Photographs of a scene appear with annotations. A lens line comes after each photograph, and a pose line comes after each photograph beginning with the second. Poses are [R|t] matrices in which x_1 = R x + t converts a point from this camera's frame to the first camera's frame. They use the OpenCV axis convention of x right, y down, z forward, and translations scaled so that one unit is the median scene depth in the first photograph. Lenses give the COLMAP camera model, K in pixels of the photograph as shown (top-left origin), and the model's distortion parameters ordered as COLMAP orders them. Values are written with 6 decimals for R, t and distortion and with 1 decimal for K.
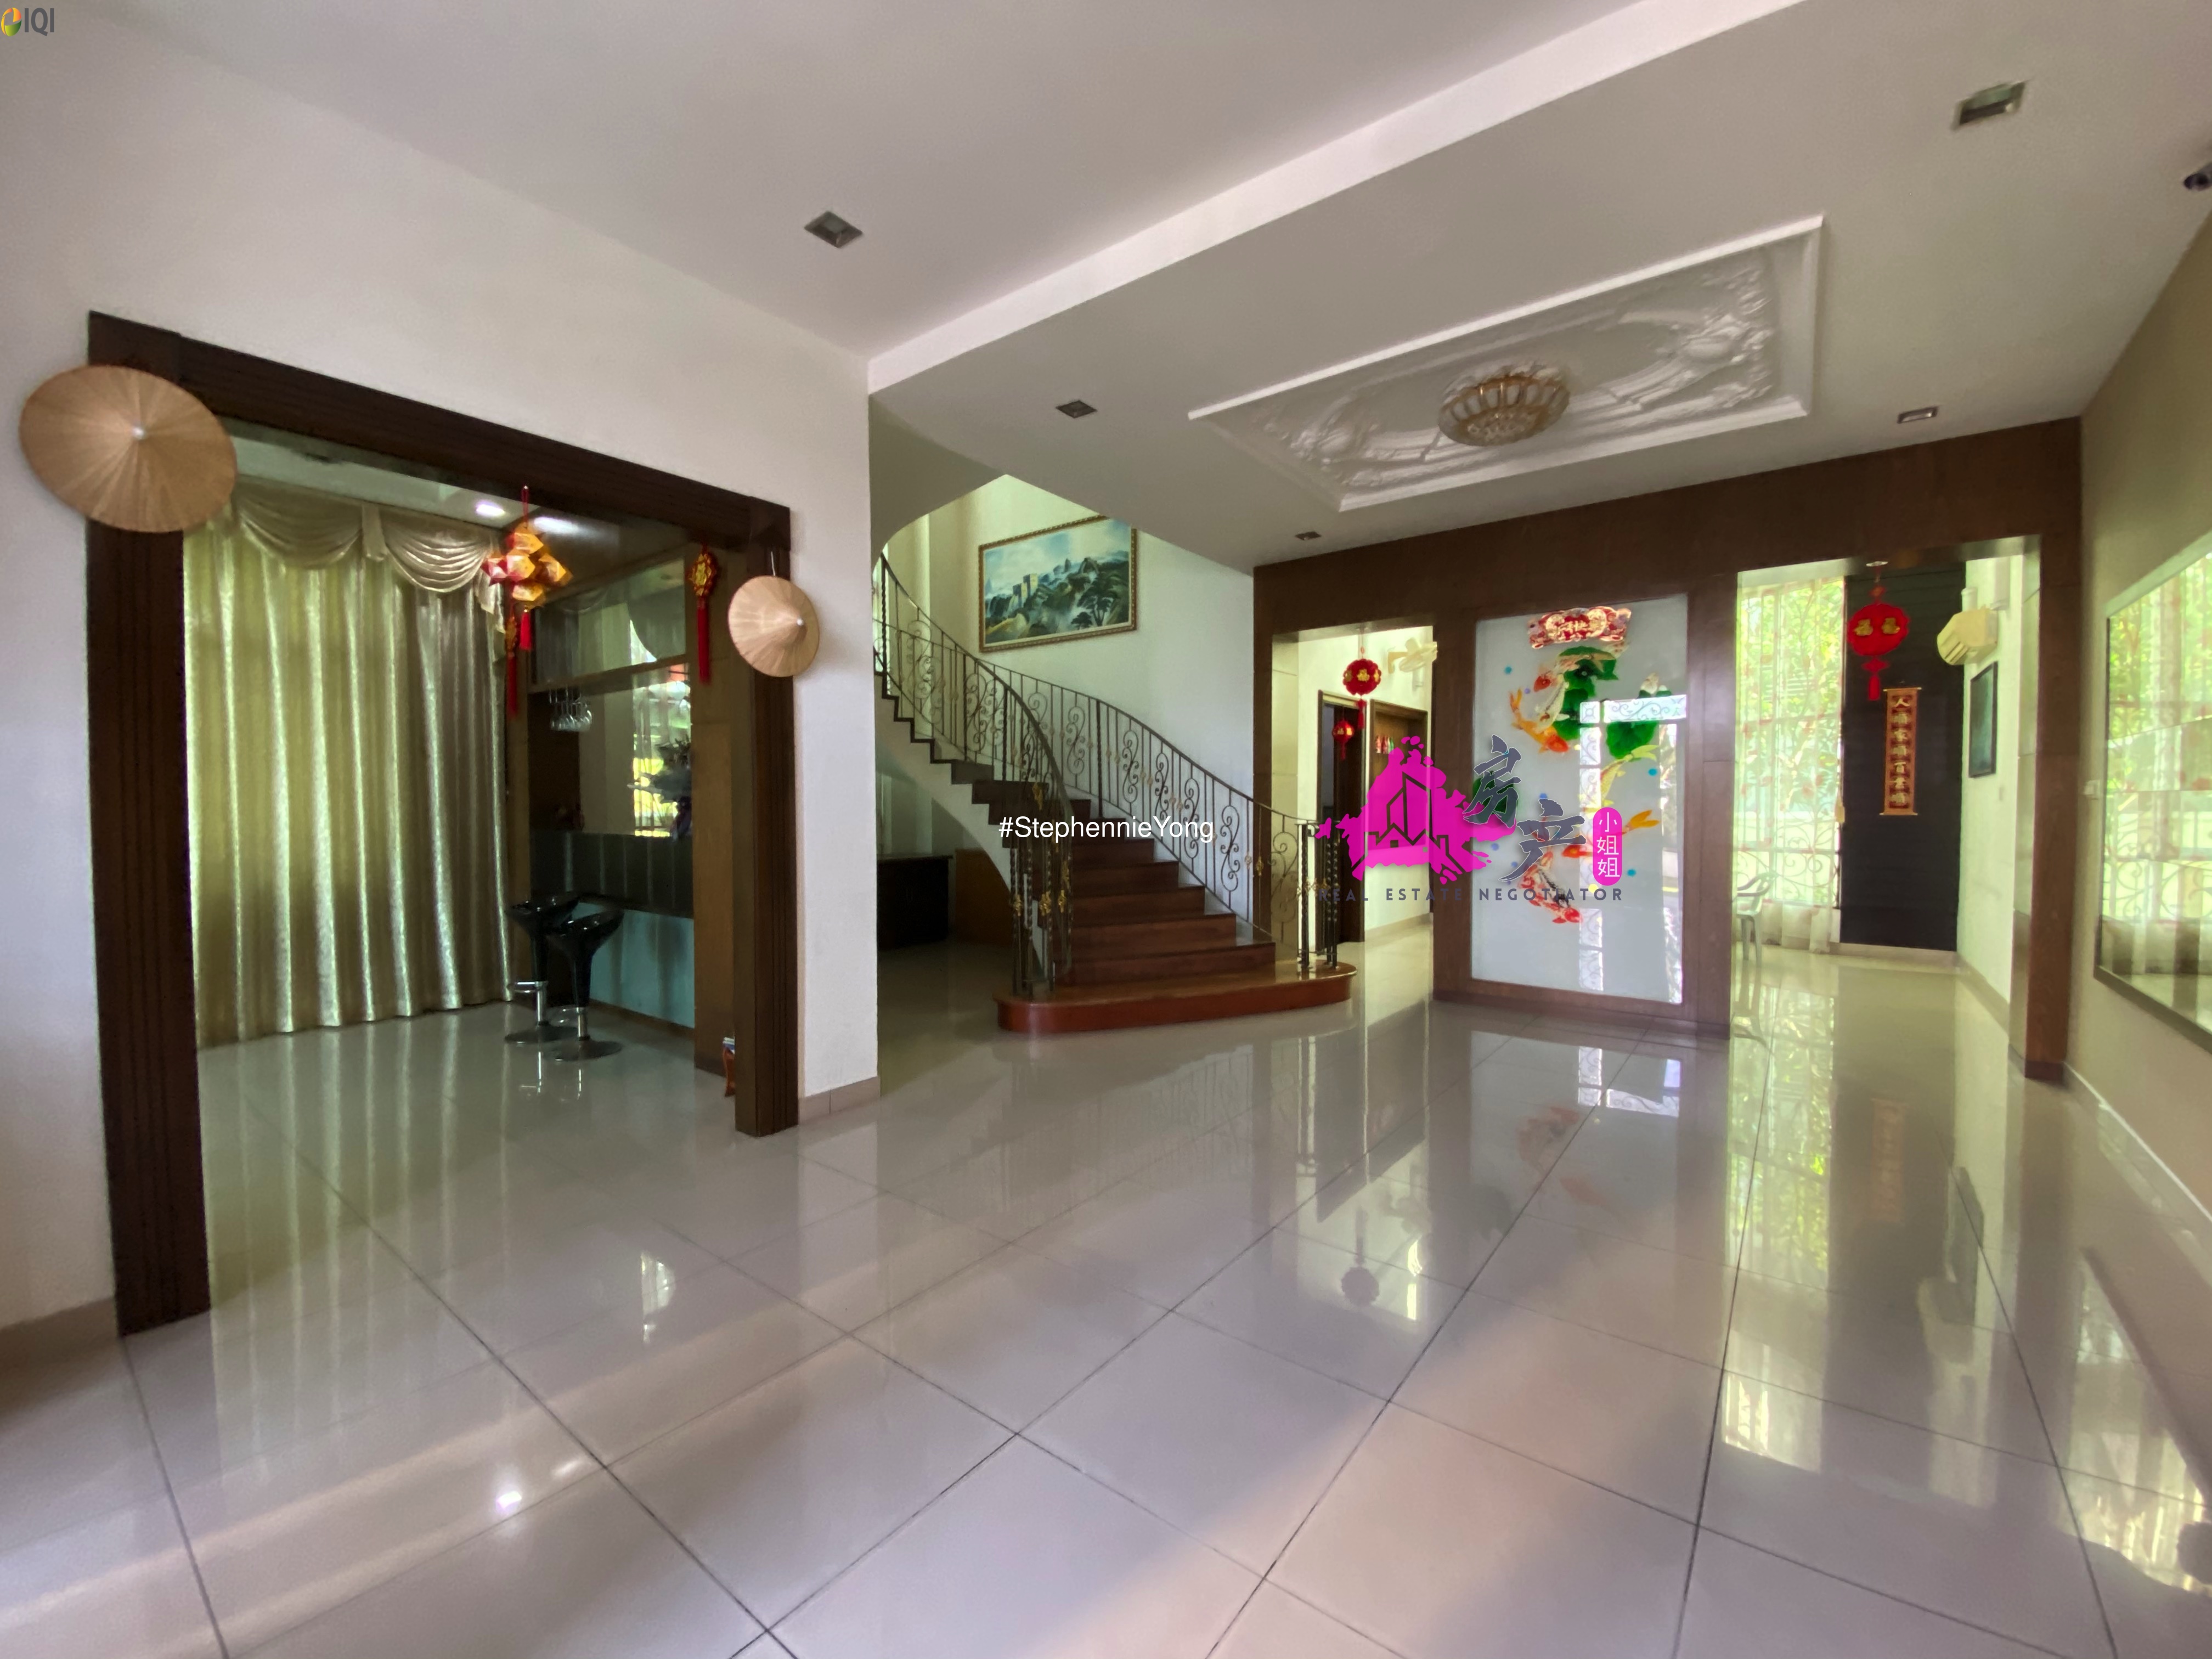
lens RADIAL K [[902.7, 0, 1109.2], [0, 902.7, 824.3], [0, 0, 1]] dist [0.020992, -0.020323]
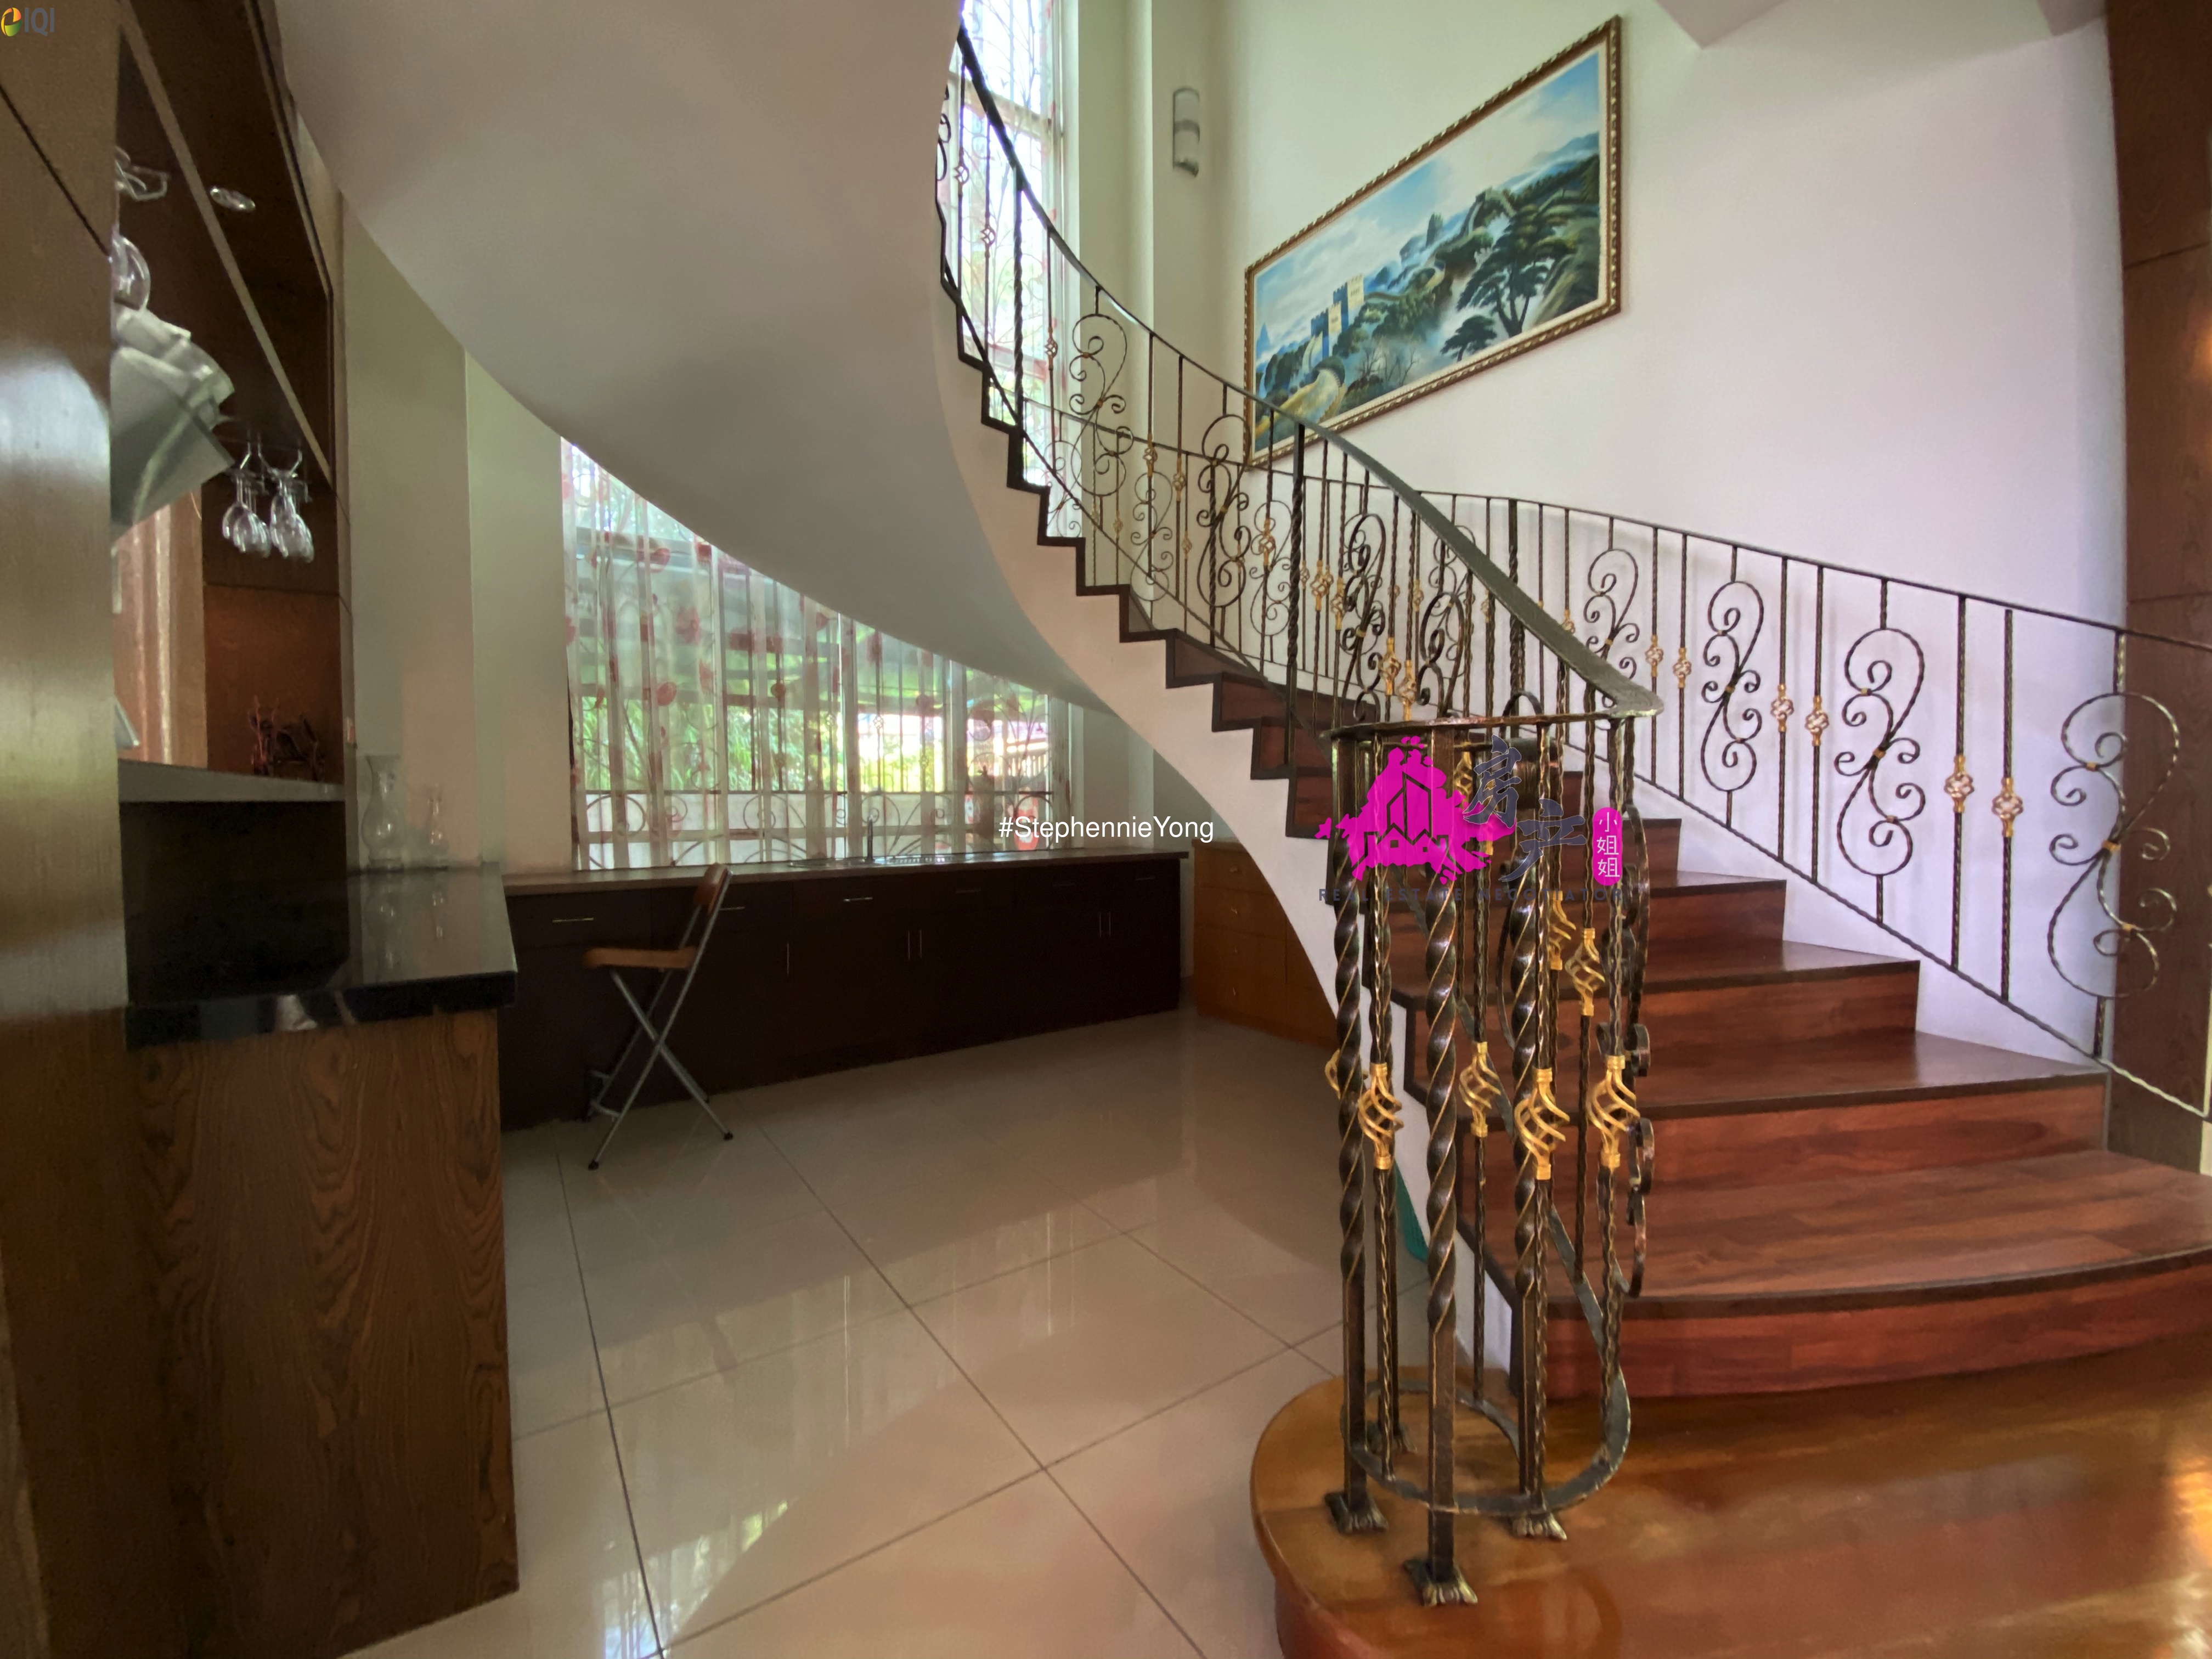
lens RADIAL K [[902.7, 0, 1109.2], [0, 902.7, 824.3], [0, 0, 1]] dist [0.020992, -0.020323]
pose [[0.953589, 0.009377, -0.300966, -0.062912], [-0.007517, 0.999945, 0.007337, 0.015719], [0.301018, -0.004734, 0.953607, 0.513712]]
